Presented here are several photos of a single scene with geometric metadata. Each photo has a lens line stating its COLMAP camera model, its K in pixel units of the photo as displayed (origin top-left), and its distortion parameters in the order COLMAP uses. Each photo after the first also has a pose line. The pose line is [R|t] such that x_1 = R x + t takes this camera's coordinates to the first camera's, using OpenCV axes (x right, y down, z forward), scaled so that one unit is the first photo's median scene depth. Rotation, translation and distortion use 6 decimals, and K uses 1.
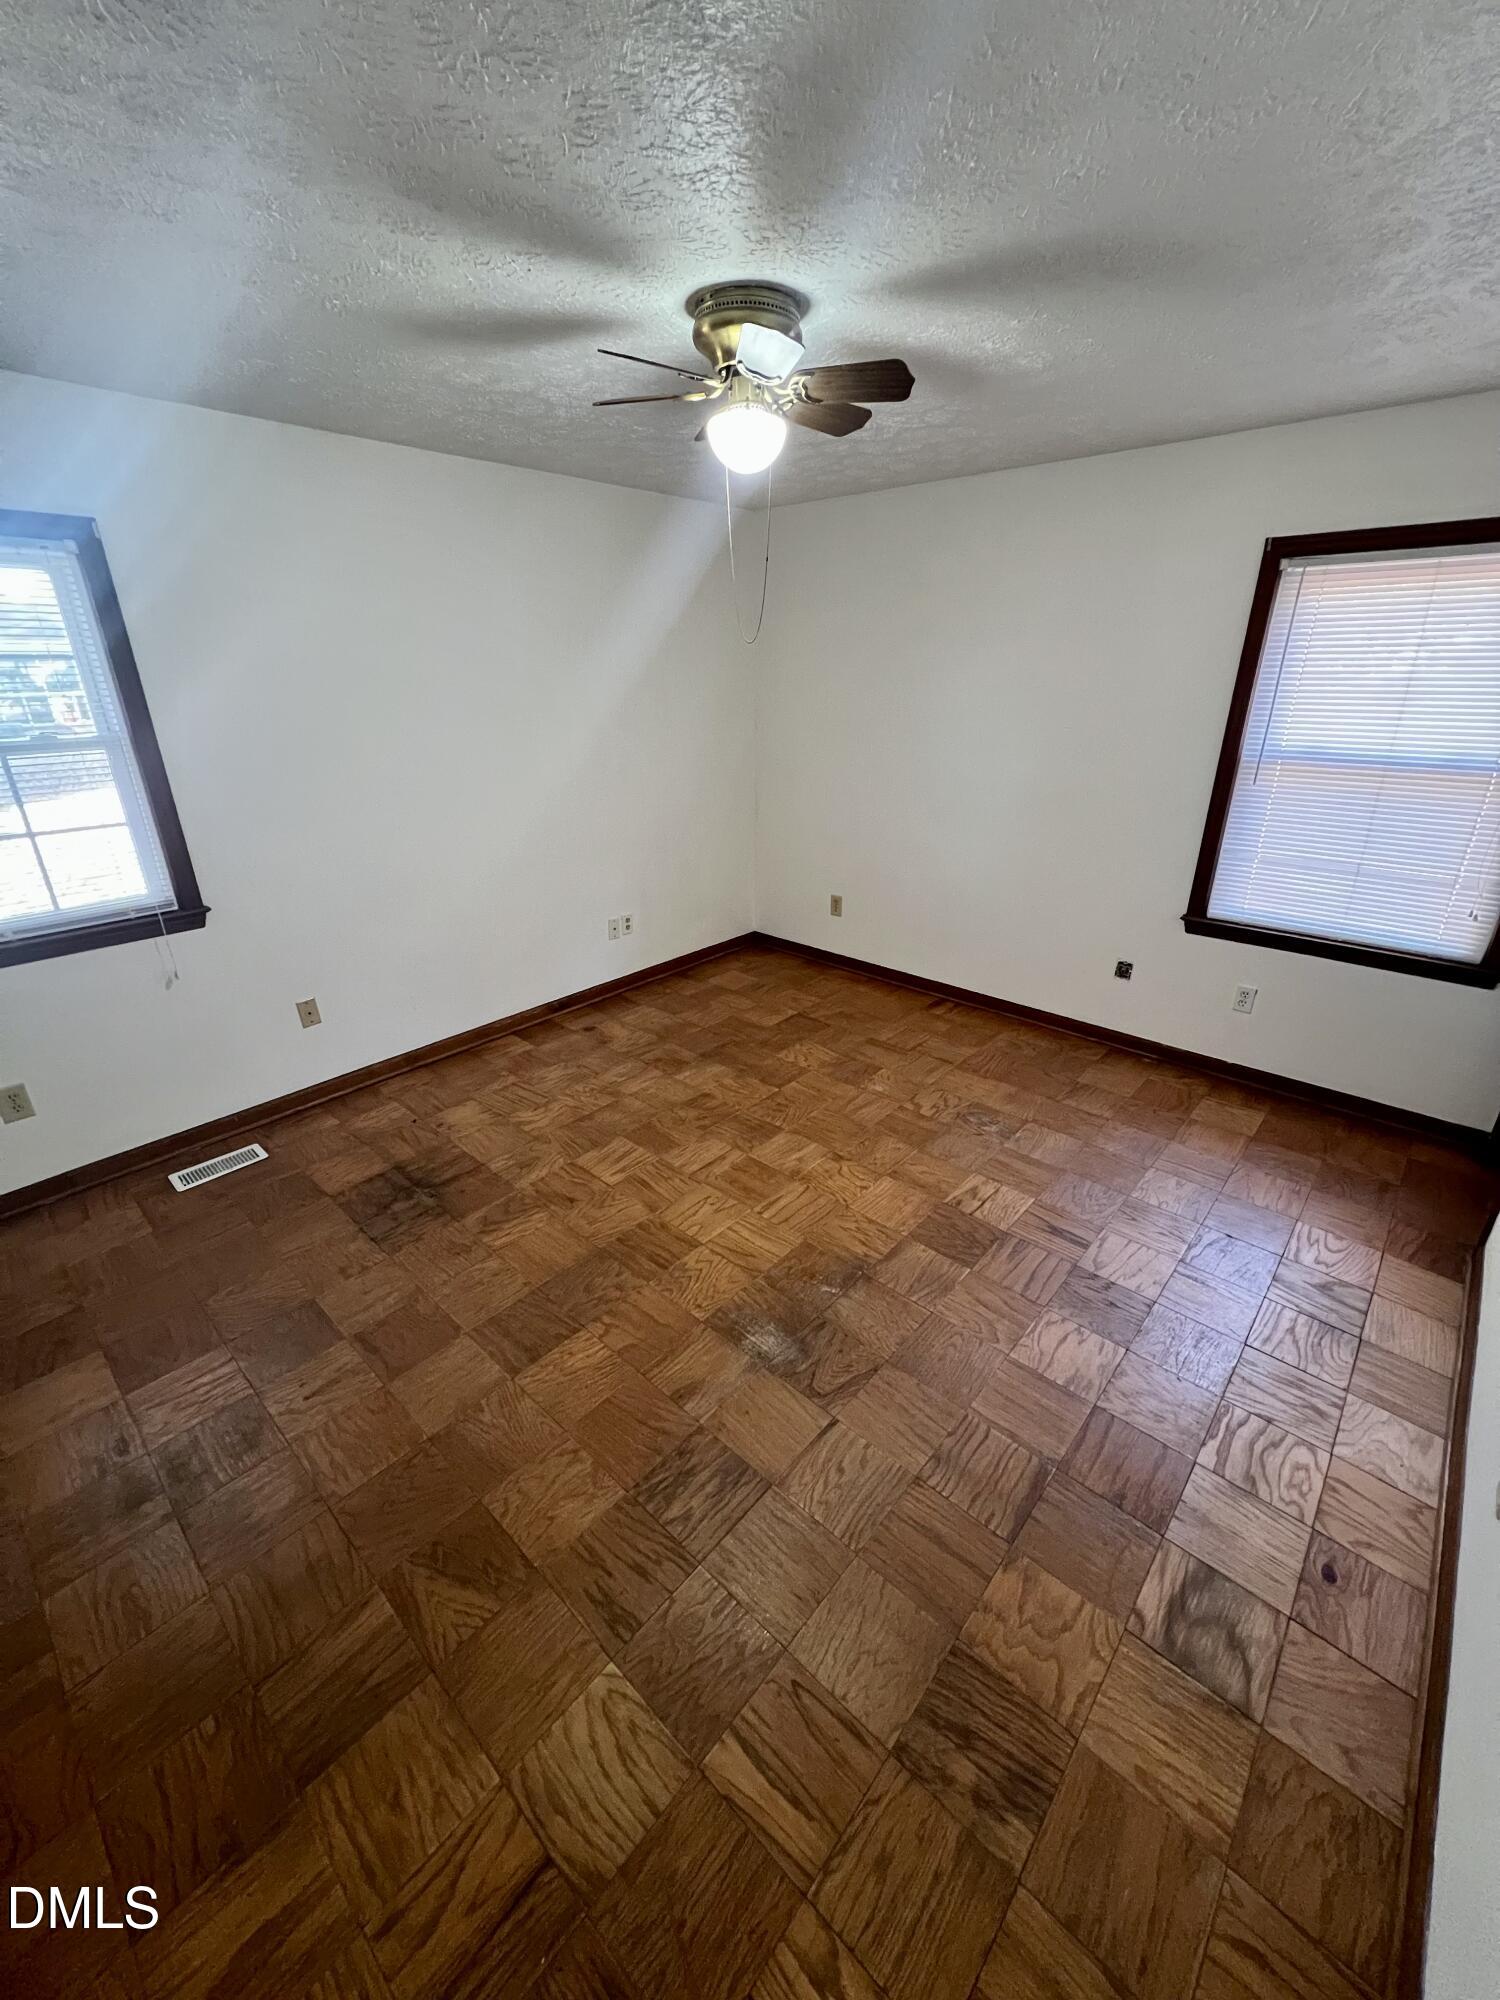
lens RADIAL K [[800.9, 0, 750.0], [0, 800.9, 1000.0], [0, 0, 1]] dist [-0.000008, 0.000002]
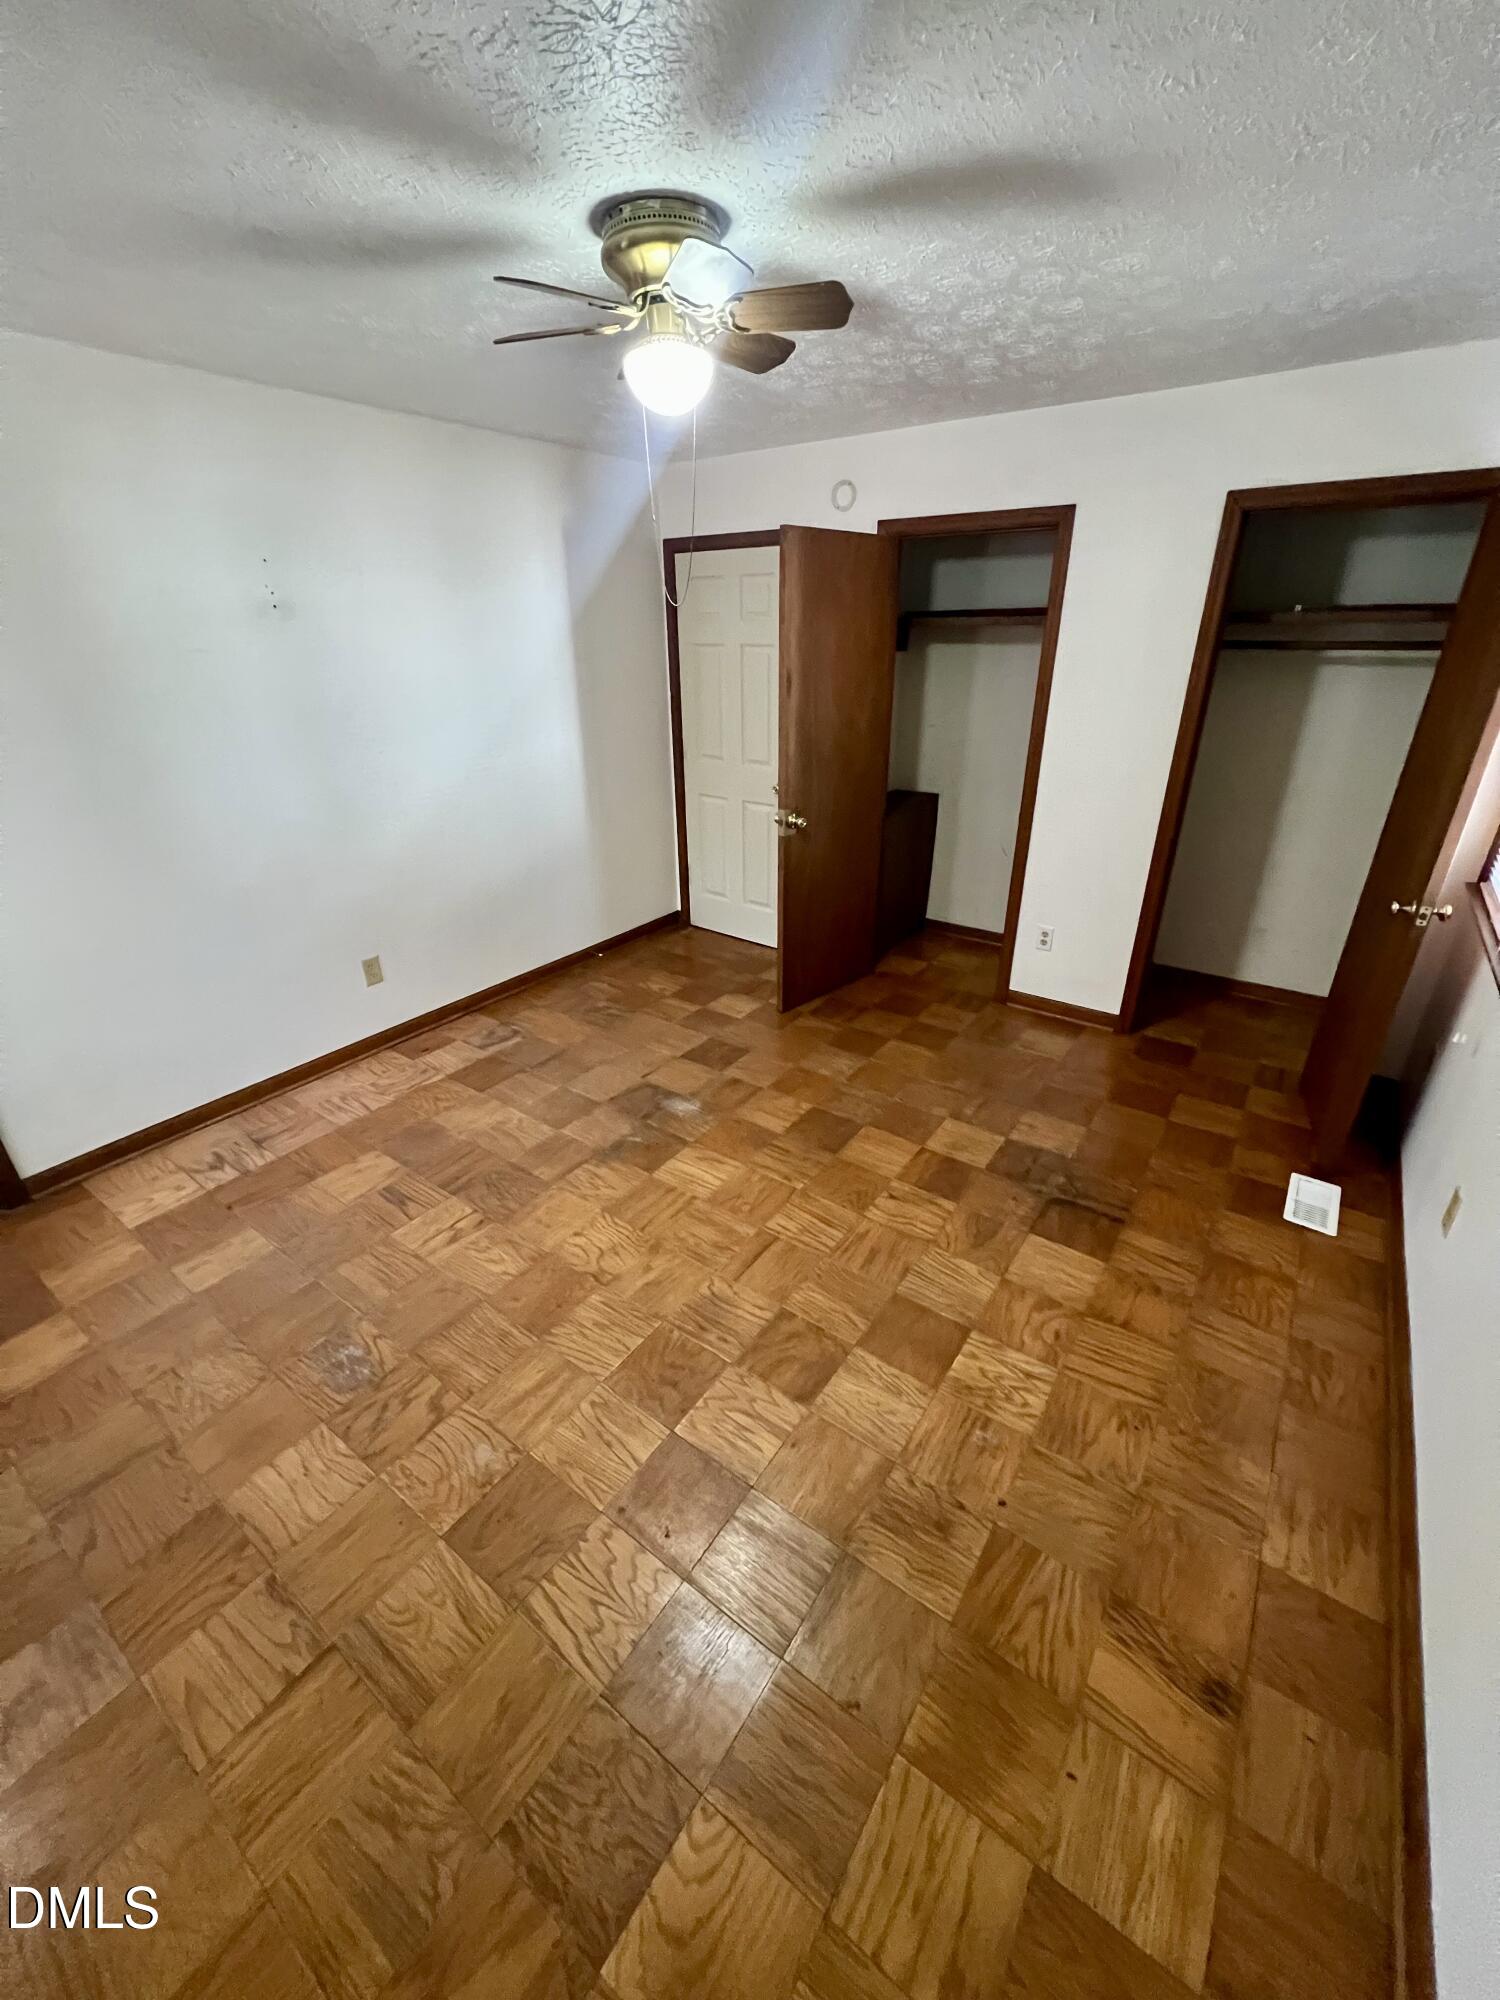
lens RADIAL K [[800.9, 0, 750.0], [0, 800.9, 1000.0], [0, 0, 1]] dist [-0.000008, 0.000002]
pose [[-0.993485, 0.057404, -0.098448, 0.028897], [-0.034652, 0.670802, 0.740826, -0.646310], [0.108565, 0.739411, -0.664443, 1.531574]]
